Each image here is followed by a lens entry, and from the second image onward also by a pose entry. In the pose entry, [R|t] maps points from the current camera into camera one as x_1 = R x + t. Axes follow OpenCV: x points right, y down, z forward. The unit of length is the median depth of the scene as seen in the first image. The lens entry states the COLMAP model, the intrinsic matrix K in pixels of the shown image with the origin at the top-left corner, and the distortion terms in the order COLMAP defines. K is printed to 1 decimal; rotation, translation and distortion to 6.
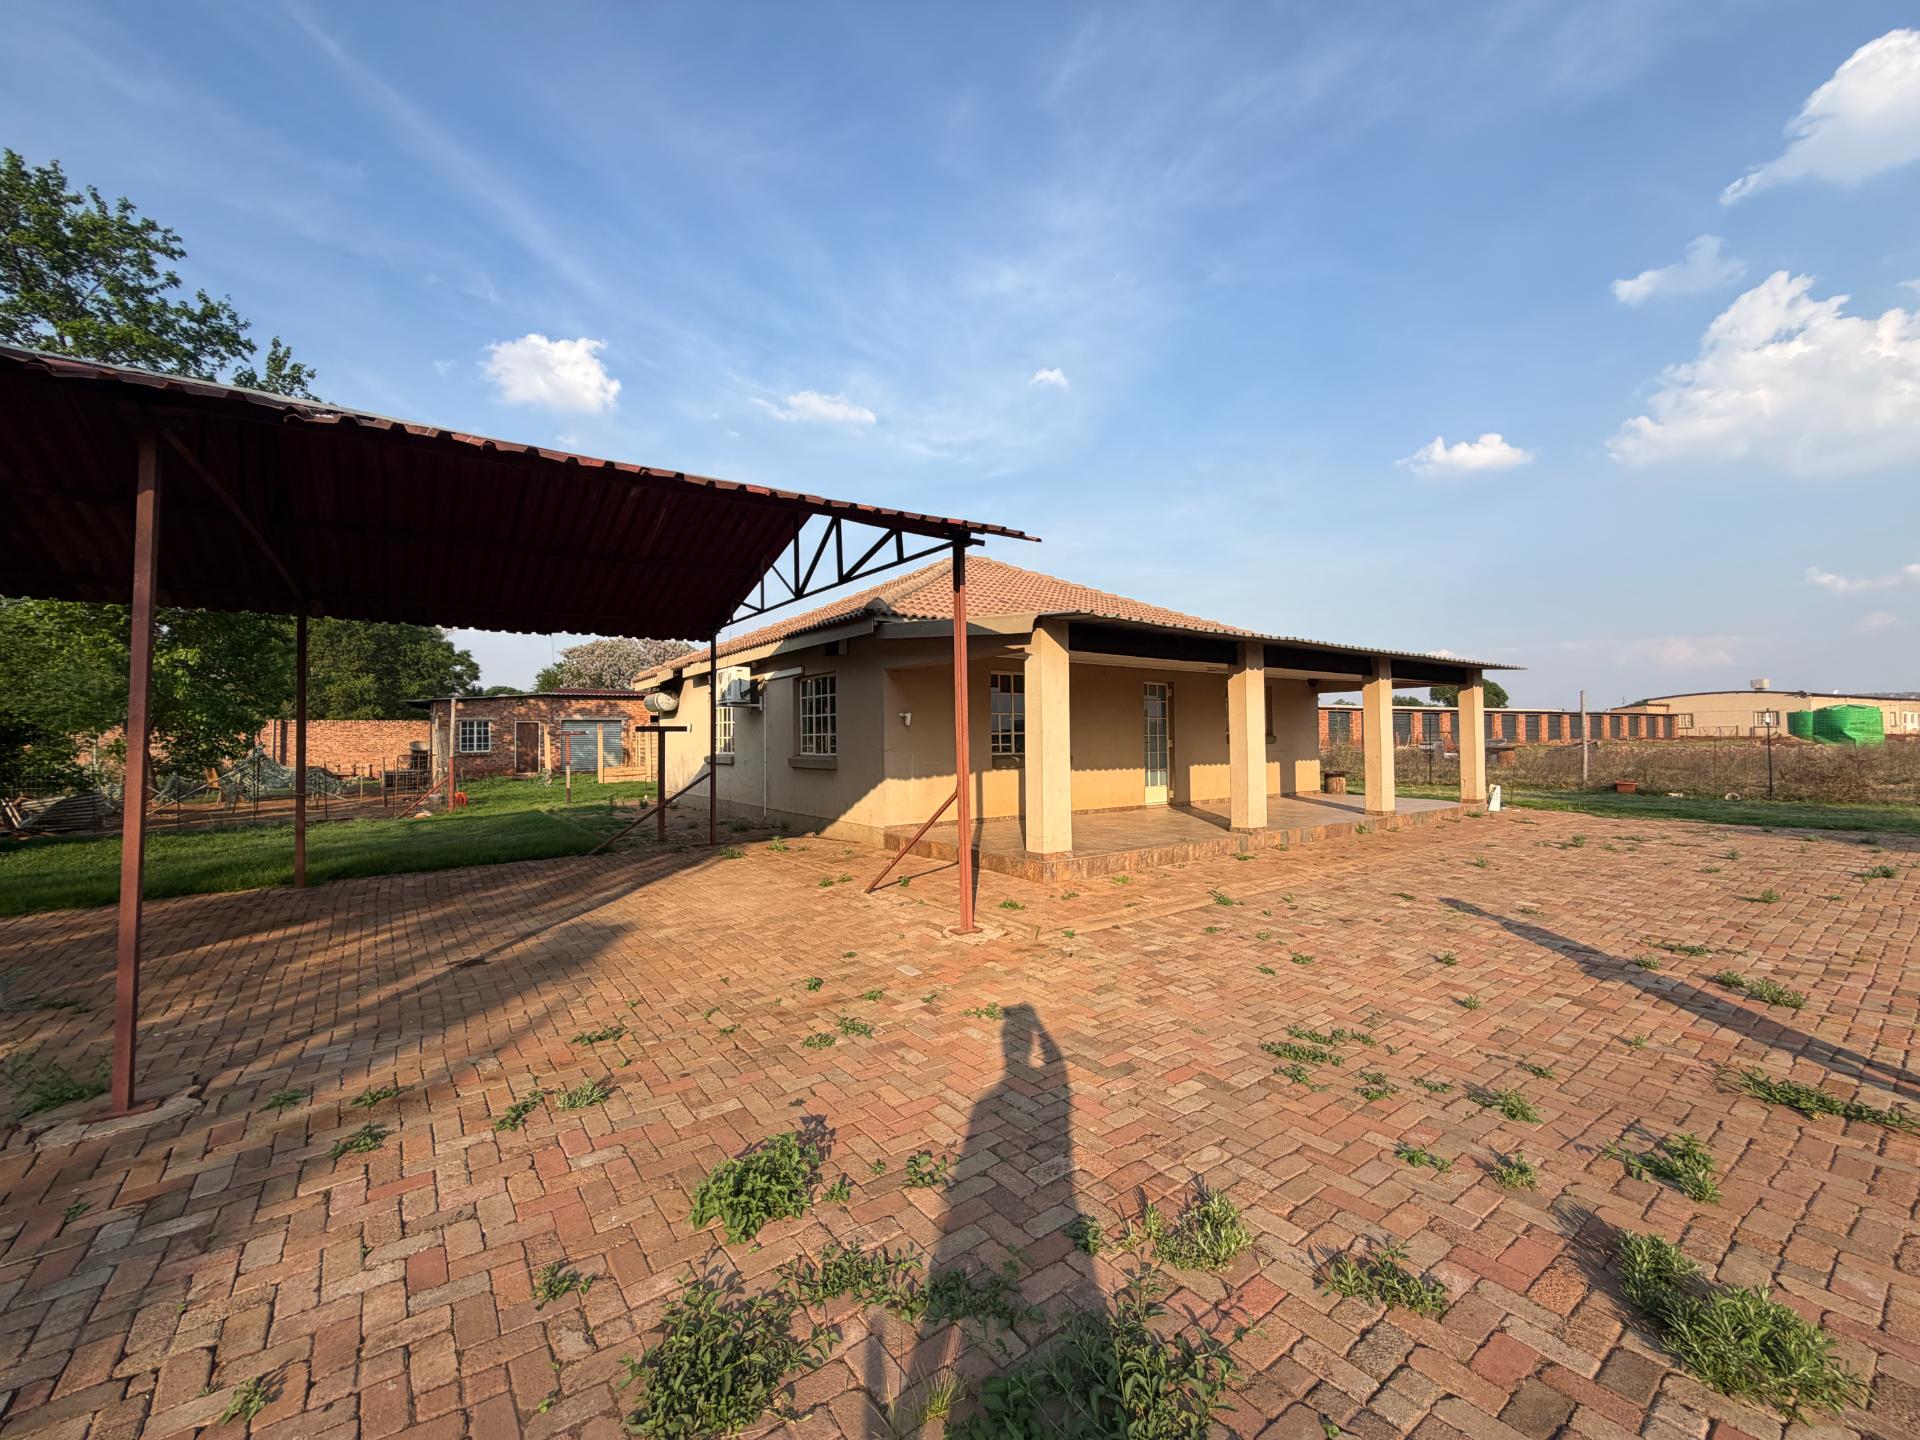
lens RADIAL K [[765.2, 0, 956.5], [0, 765.2, 713.3], [0, 0, 1]] dist [-0.000317, 0.000595]
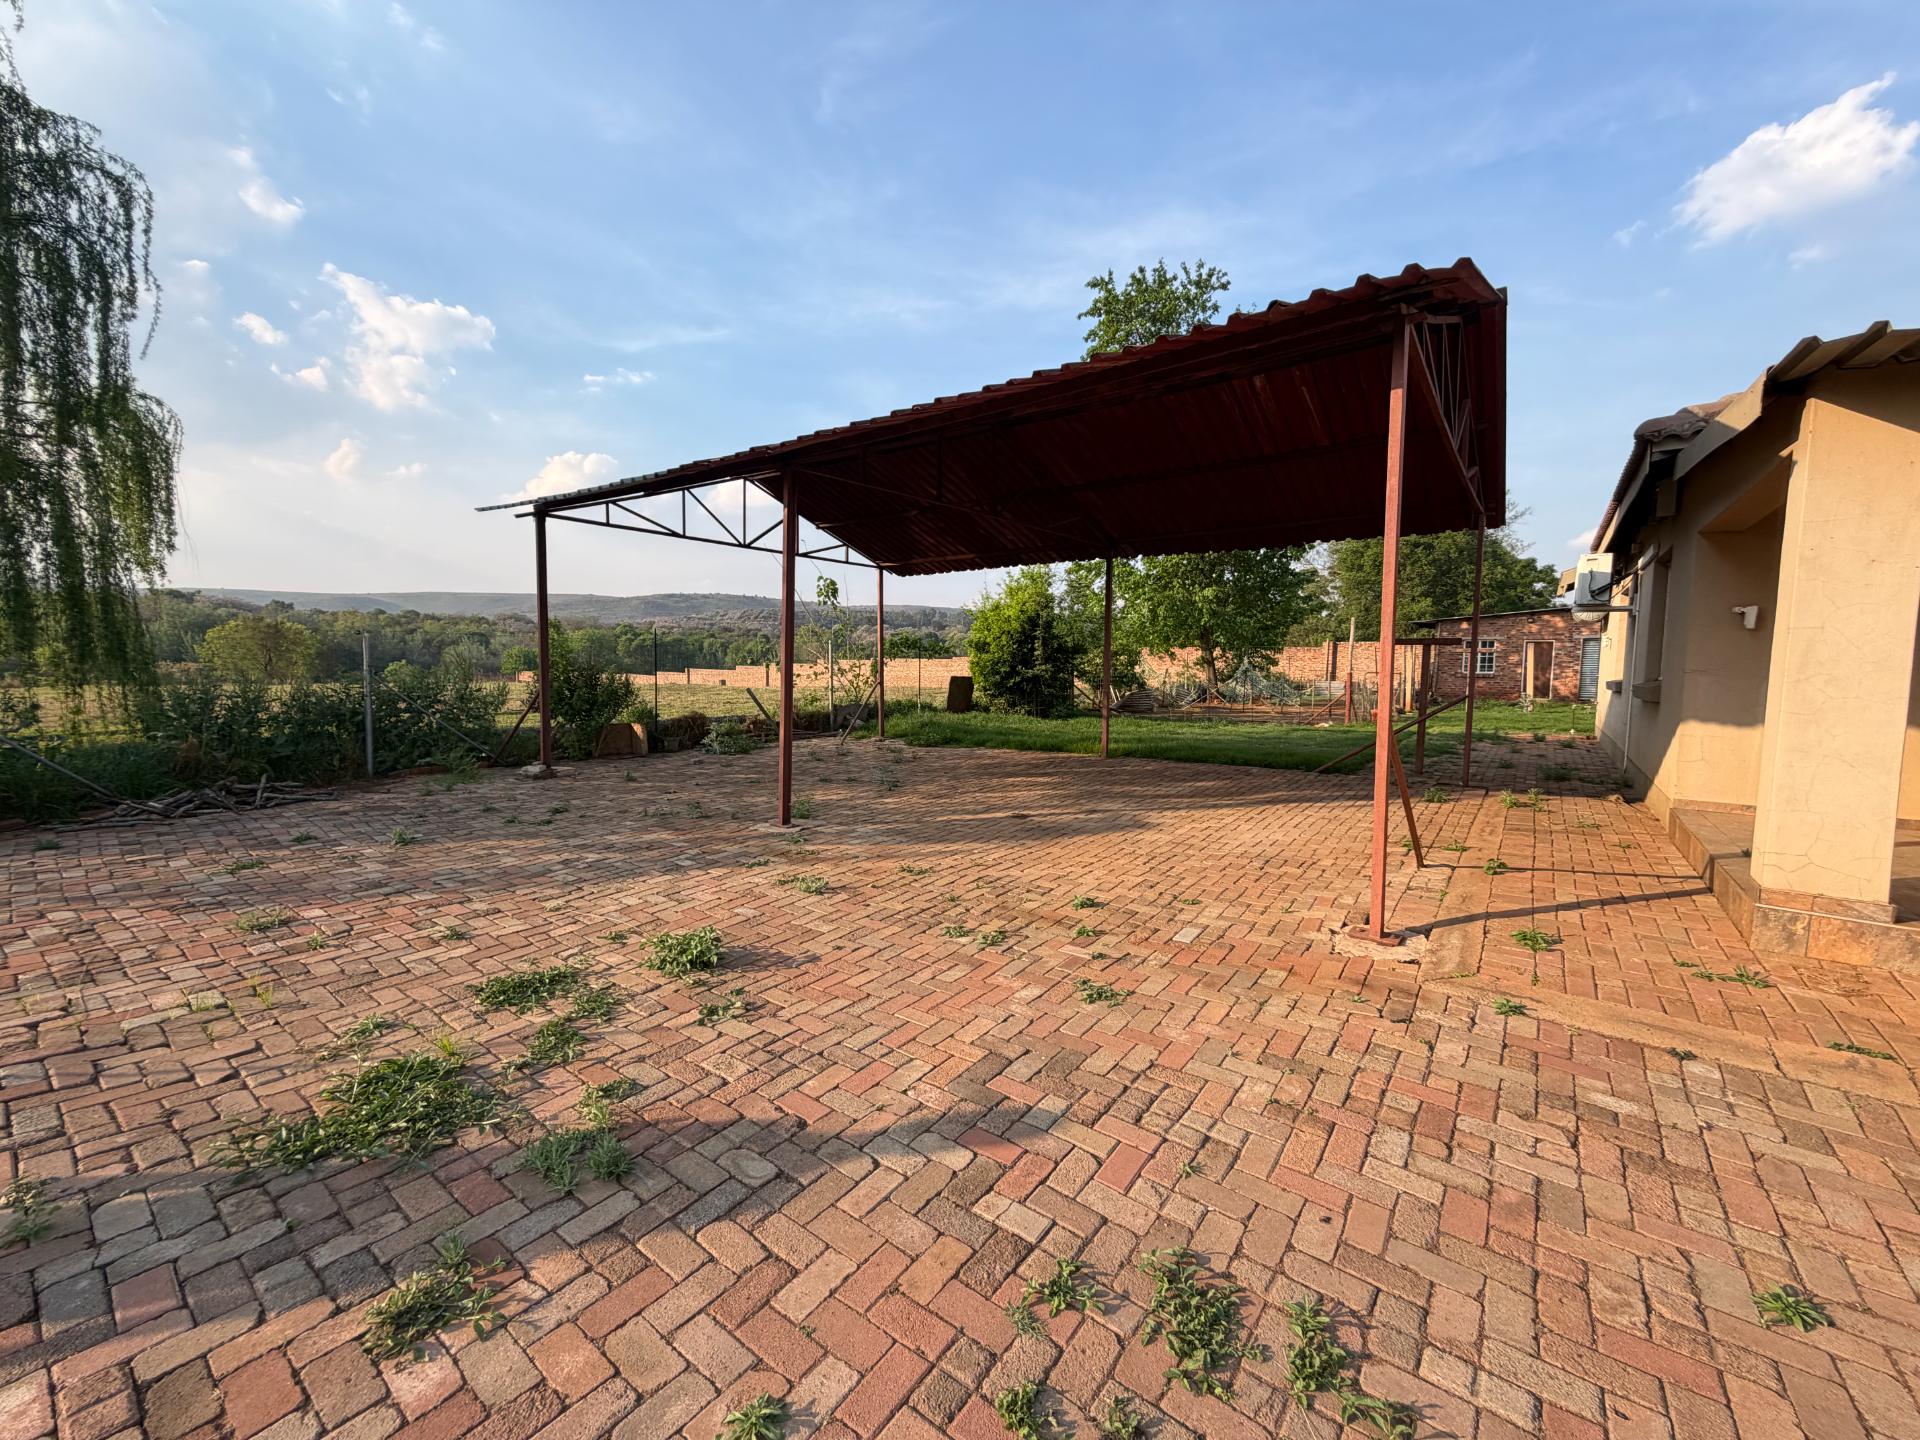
lens RADIAL K [[765.2, 0, 957.8], [0, 765.2, 723.9], [0, 0, 1]] dist [-0.000317, 0.000595]
pose [[0.284705, 0.090529, -0.954331, 0.669908], [0.017689, 0.994865, 0.099651, 0.040973], [0.958452, -0.045252, 0.281642, 0.622955]]
